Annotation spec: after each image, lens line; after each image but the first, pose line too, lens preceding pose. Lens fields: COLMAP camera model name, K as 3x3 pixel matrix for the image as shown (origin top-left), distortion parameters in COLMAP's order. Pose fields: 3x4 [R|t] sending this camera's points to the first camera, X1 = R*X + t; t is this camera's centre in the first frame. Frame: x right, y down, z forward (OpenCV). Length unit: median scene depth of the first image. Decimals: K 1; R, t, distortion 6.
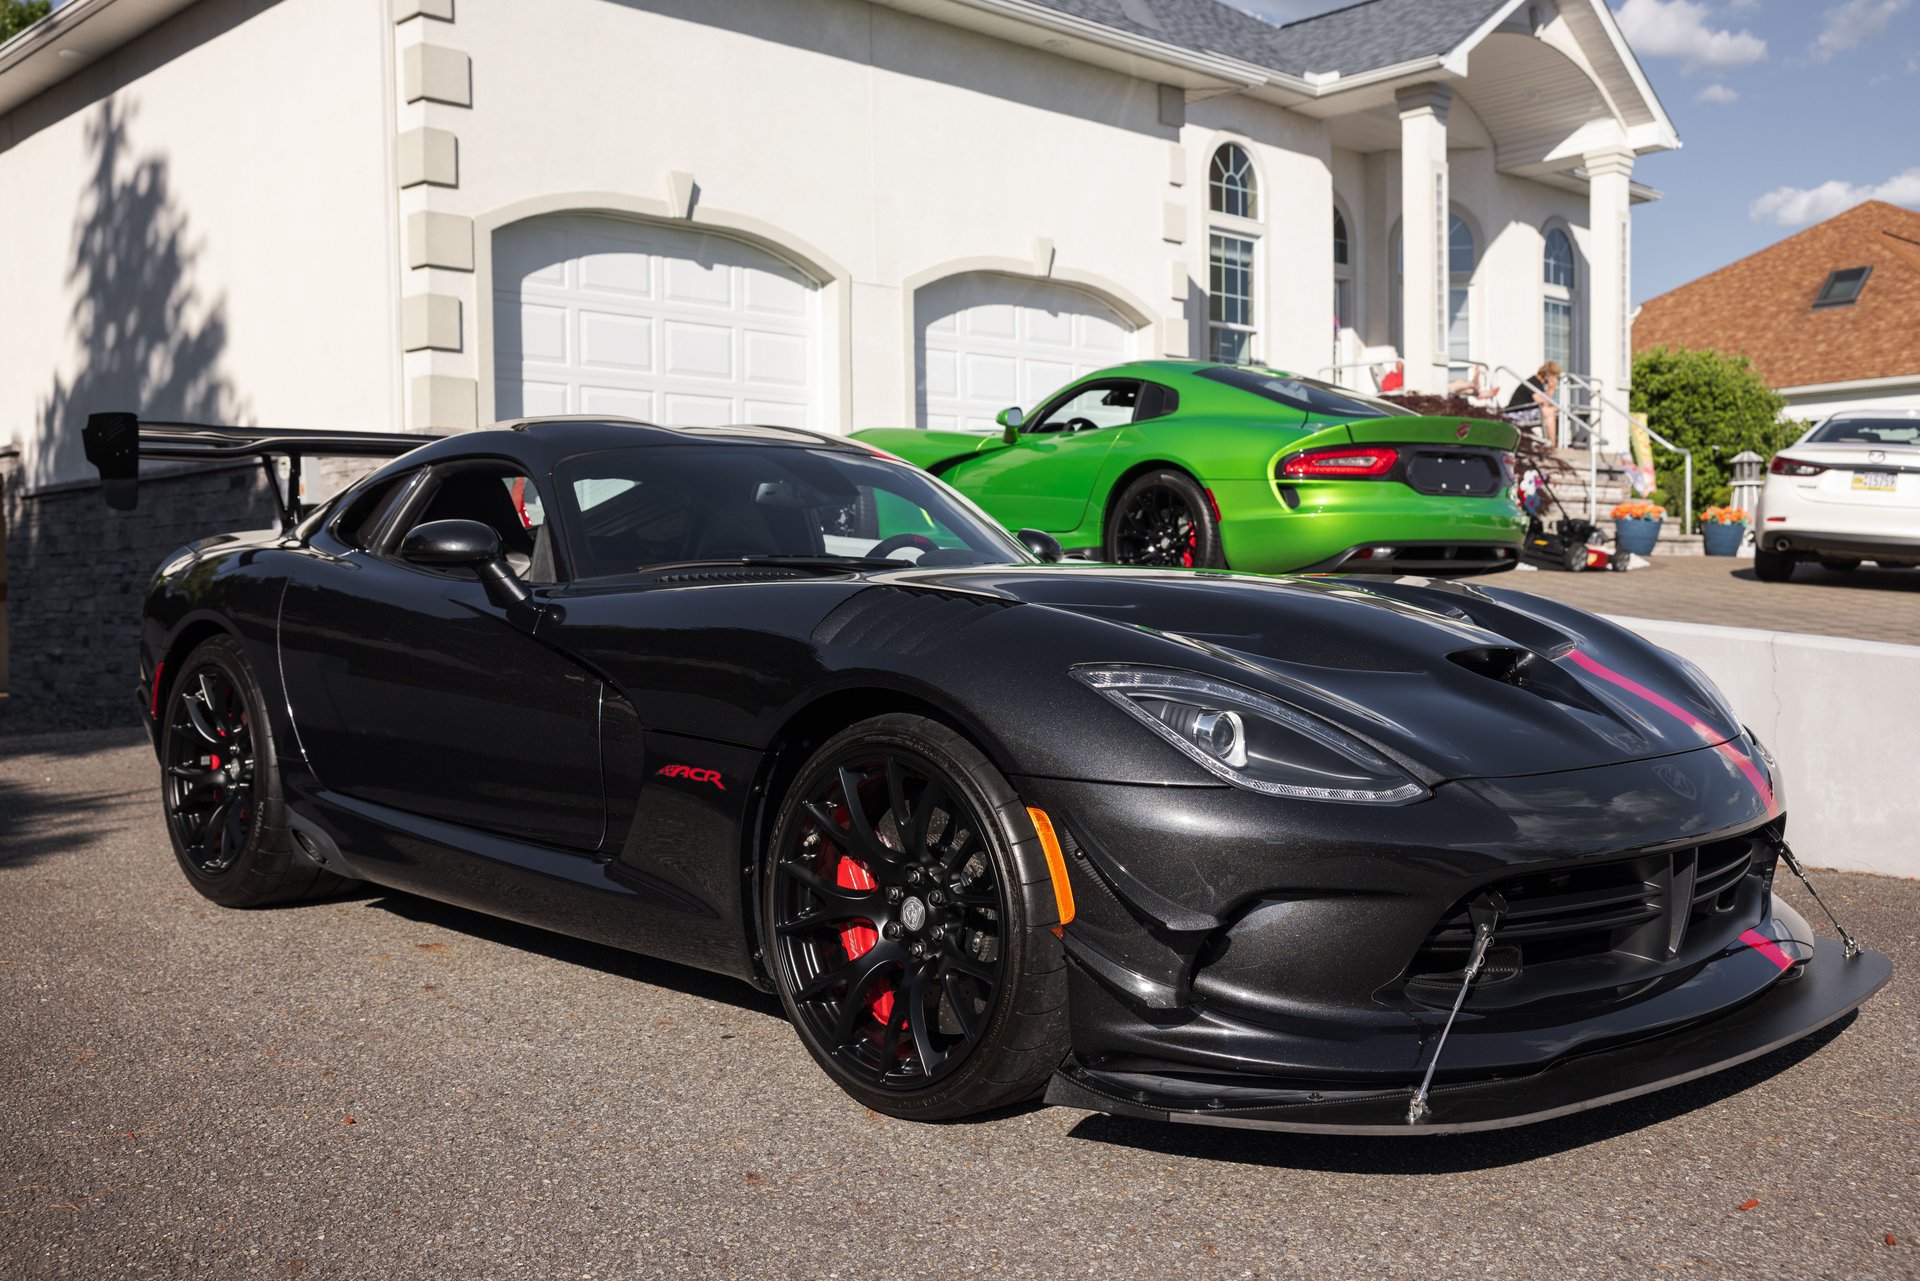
lens RADIAL K [[1853.7, 0, 960.0], [0, 1853.7, 640.5], [0, 0, 1]] dist [0.001692, 0.143038]
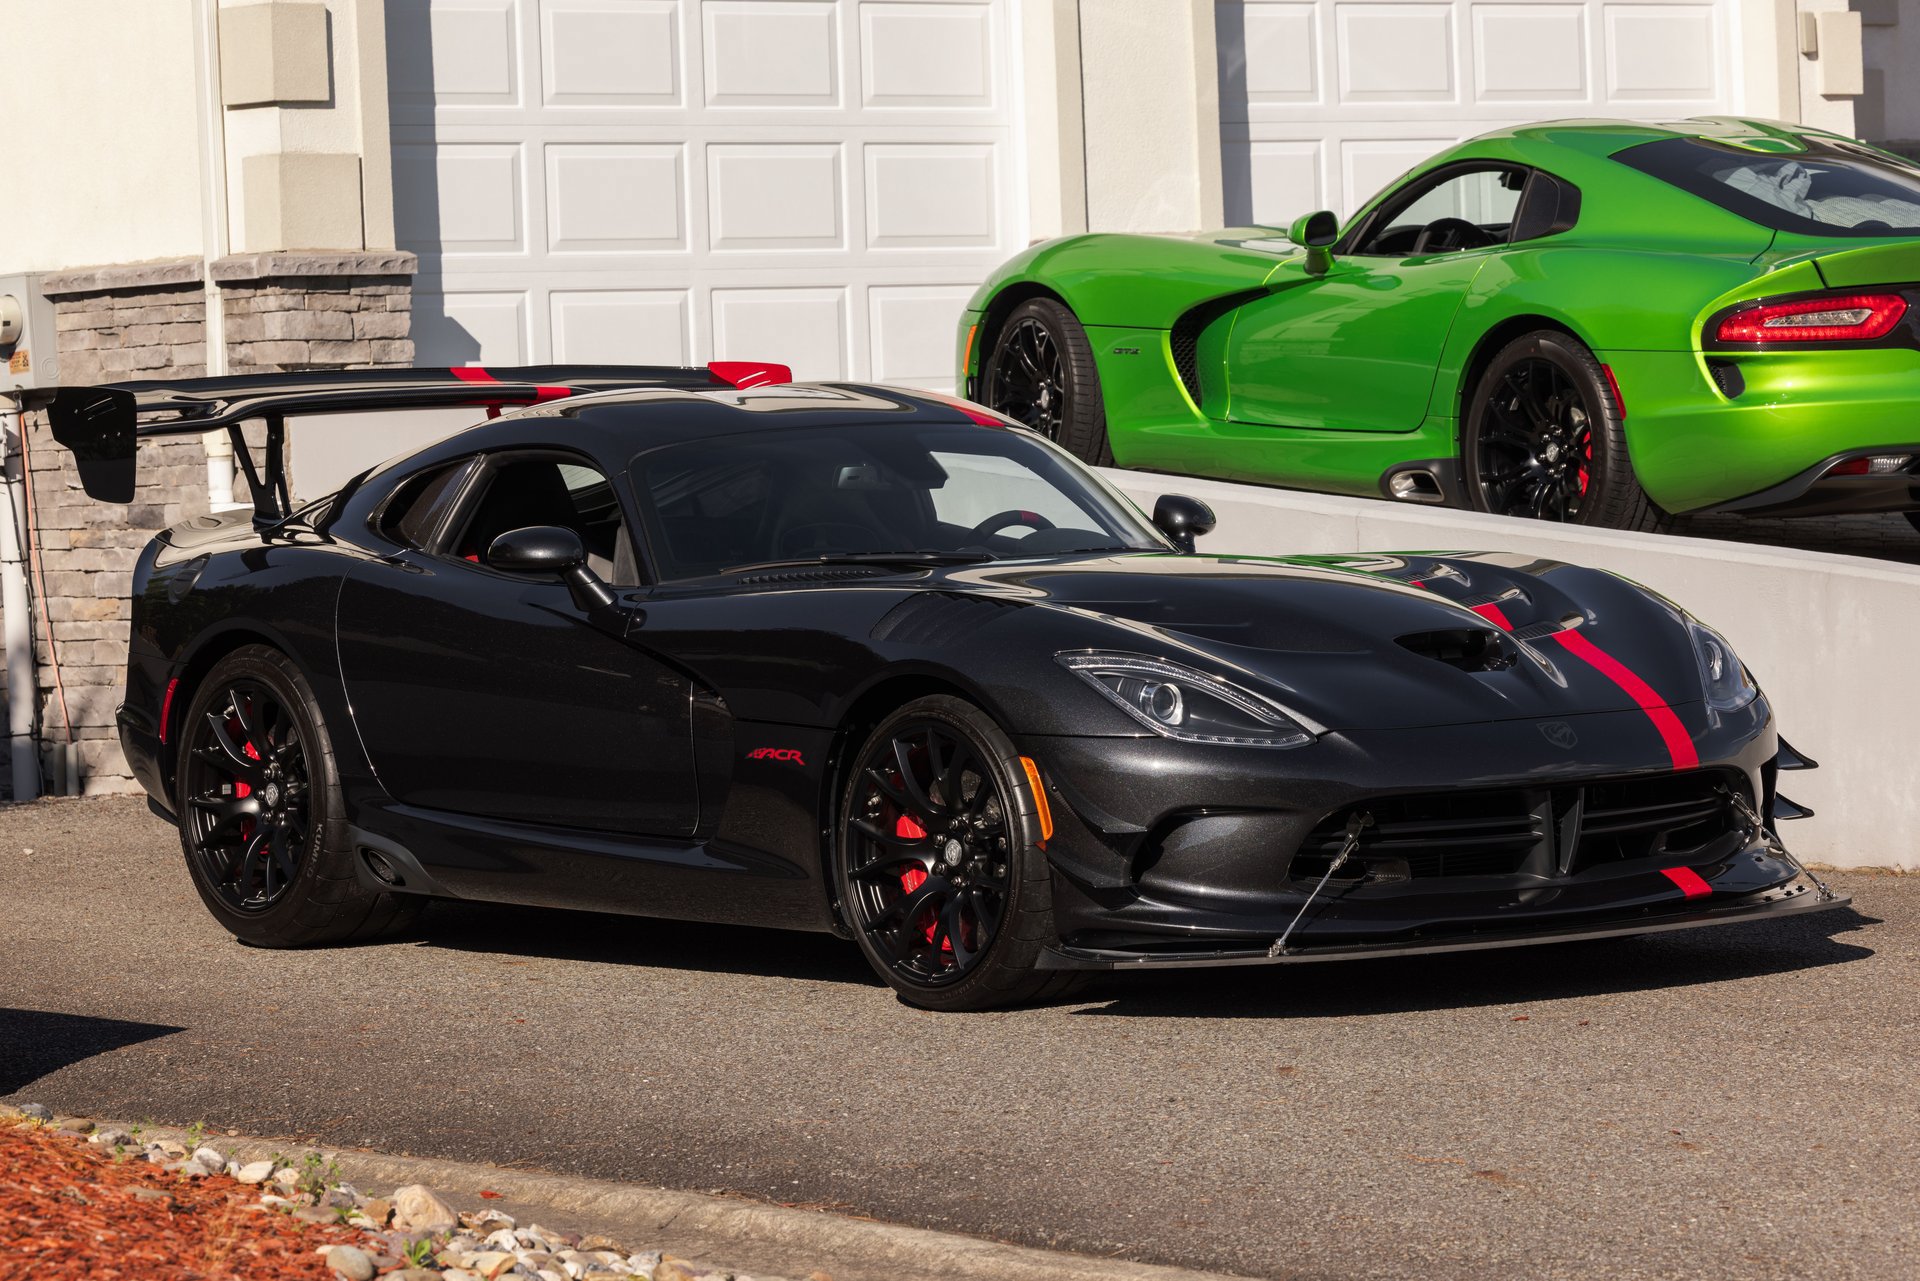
lens RADIAL K [[6834.9, 0, 960.0], [0, 6834.9, 640.5], [0, 0, 1]] dist [0.024766, -0.702643]
pose [[0.993051, -0.024428, -0.115118, 0.250876], [0.024992, 0.999682, 0.003454, -0.006361], [0.114997, -0.006307, 0.993346, -1.751634]]
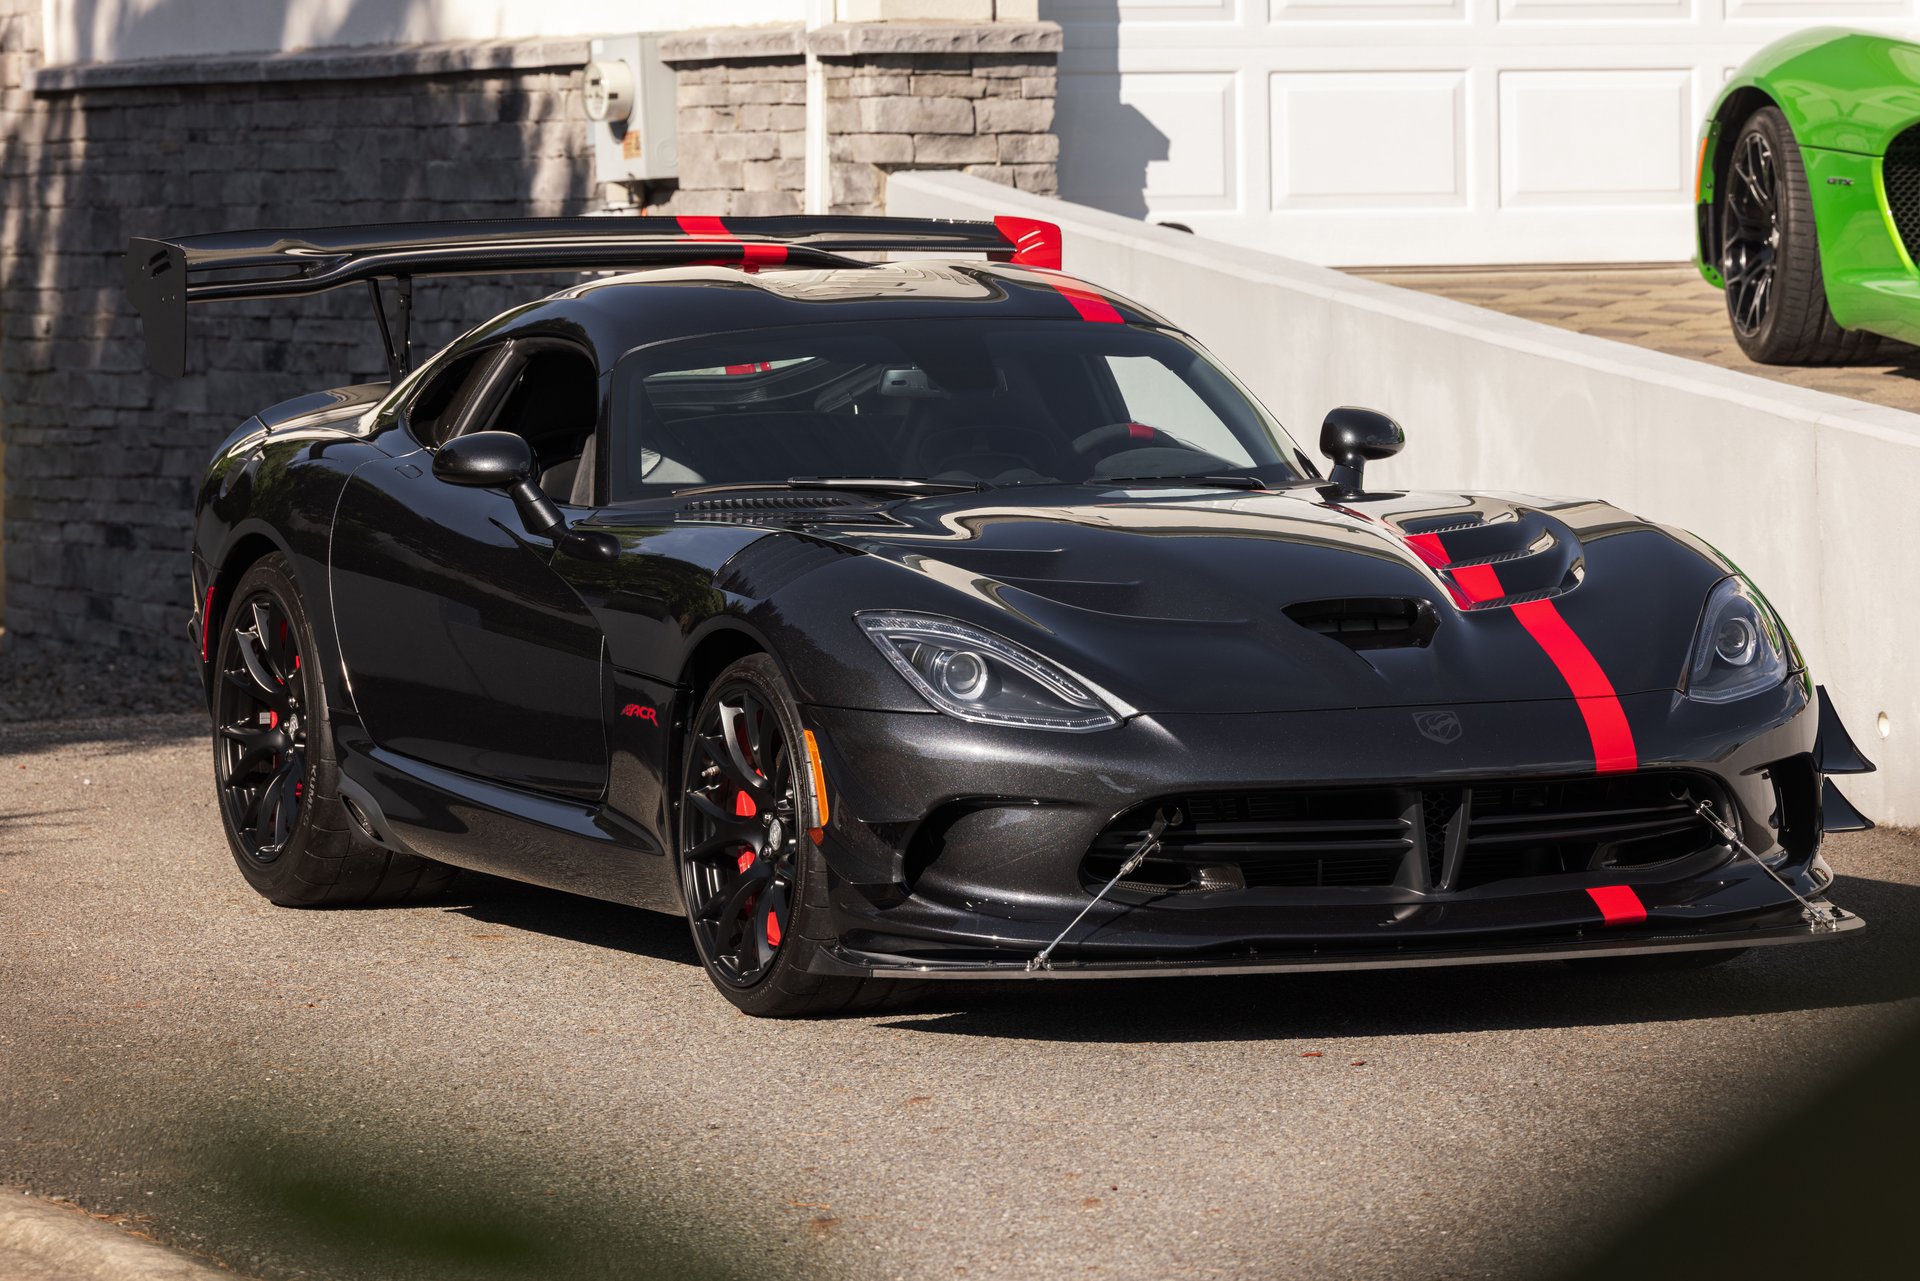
lens RADIAL K [[10419.5, 0, 960.0], [0, 10419.5, 640.5], [0, 0, 1]] dist [0.028343, -0.461683]
pose [[0.930760, 0.013660, -0.365374, 1.128424], [-0.004615, 0.999661, 0.025618, -0.061315], [0.365600, -0.022158, 0.930508, -2.277074]]
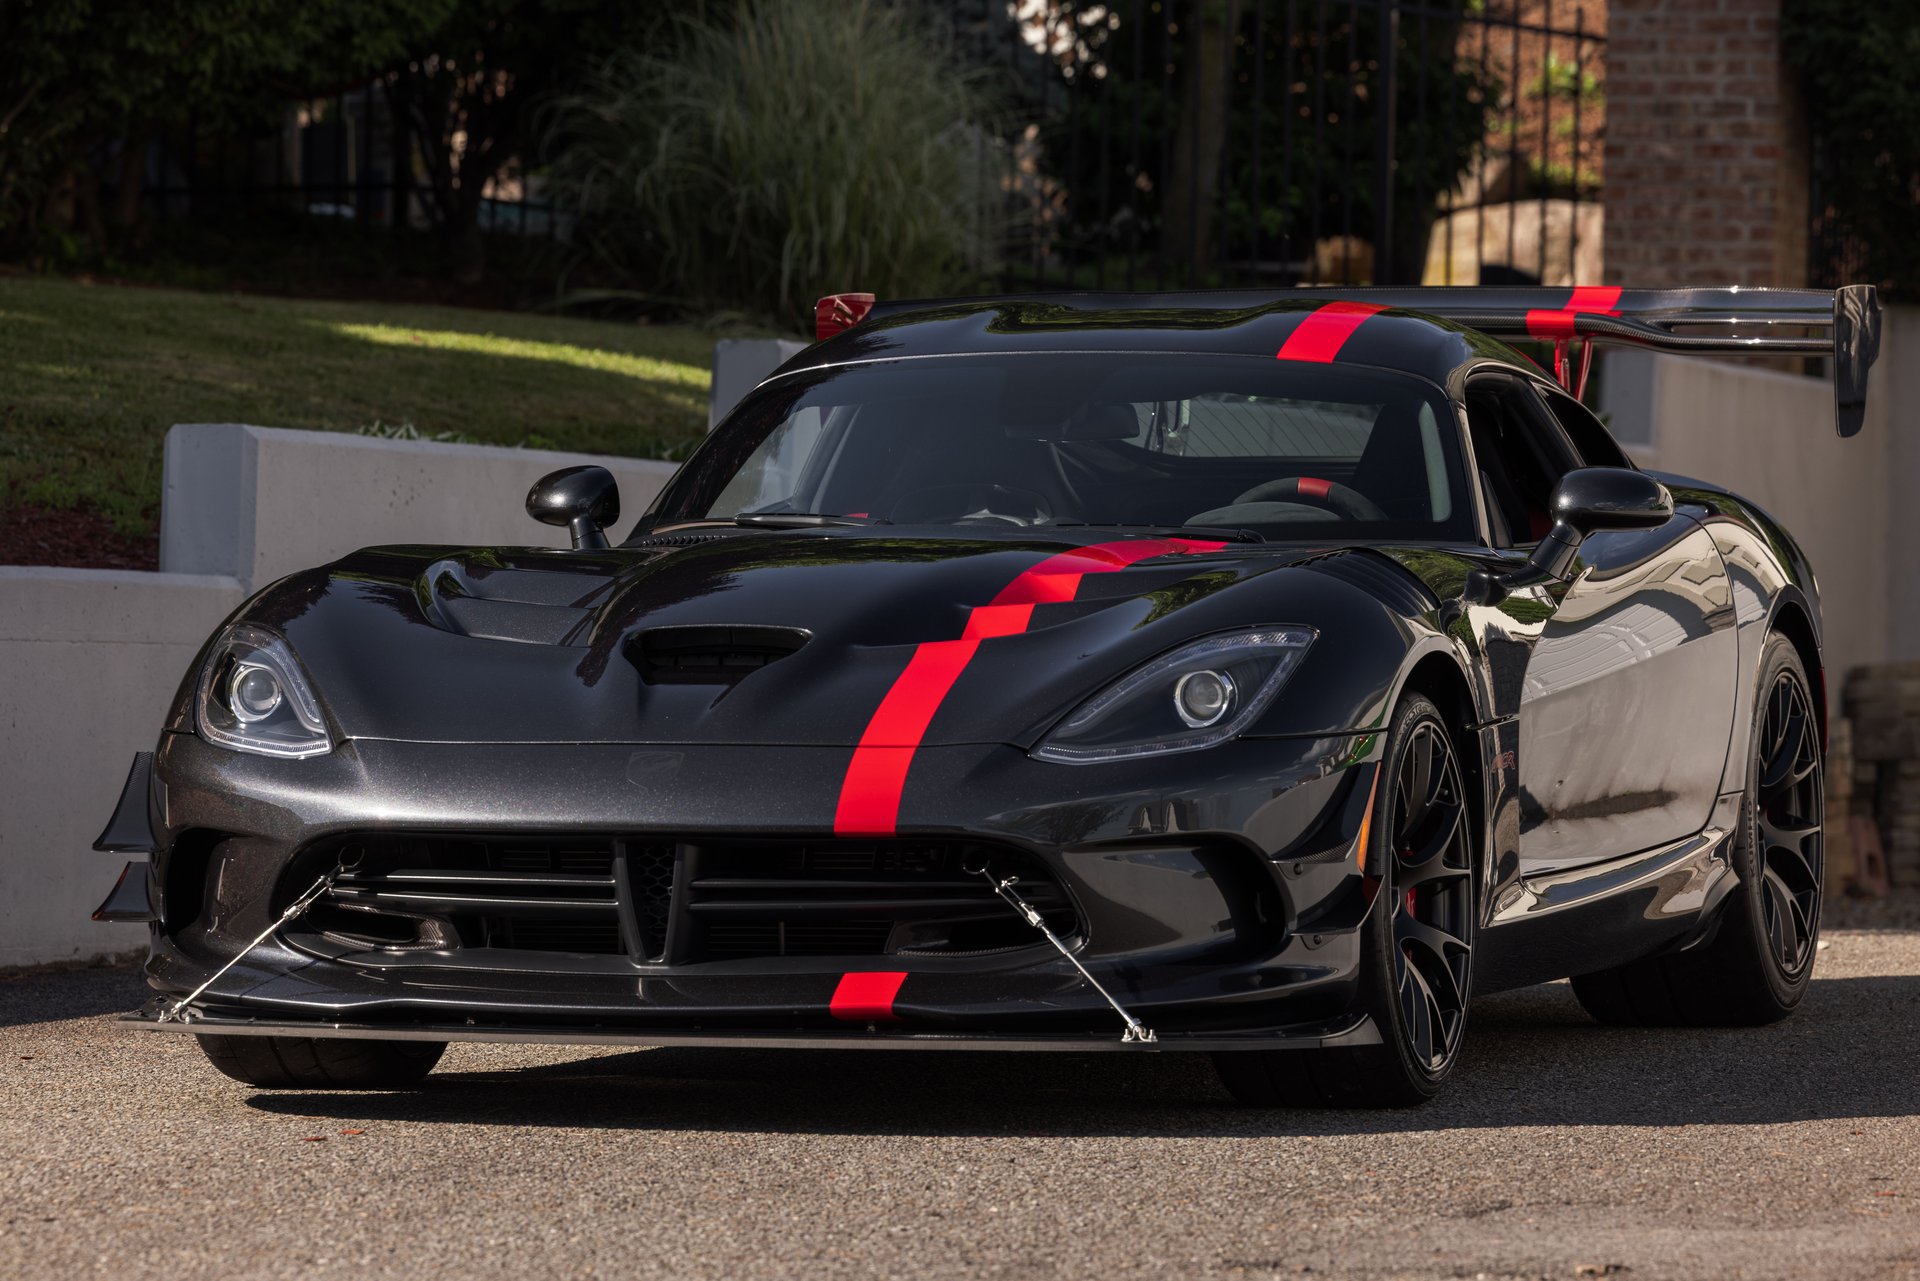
lens RADIAL K [[10046.5, 0, 740.2], [0, 10046.5, 640.7], [0, 0, 1]] dist [-0.039103, 2.169340]
pose [[0.470935, 0.014693, -0.882046, 2.305732], [-0.038751, 0.999241, -0.004045, 0.015316], [0.881317, 0.036085, 0.471146, -0.623529]]
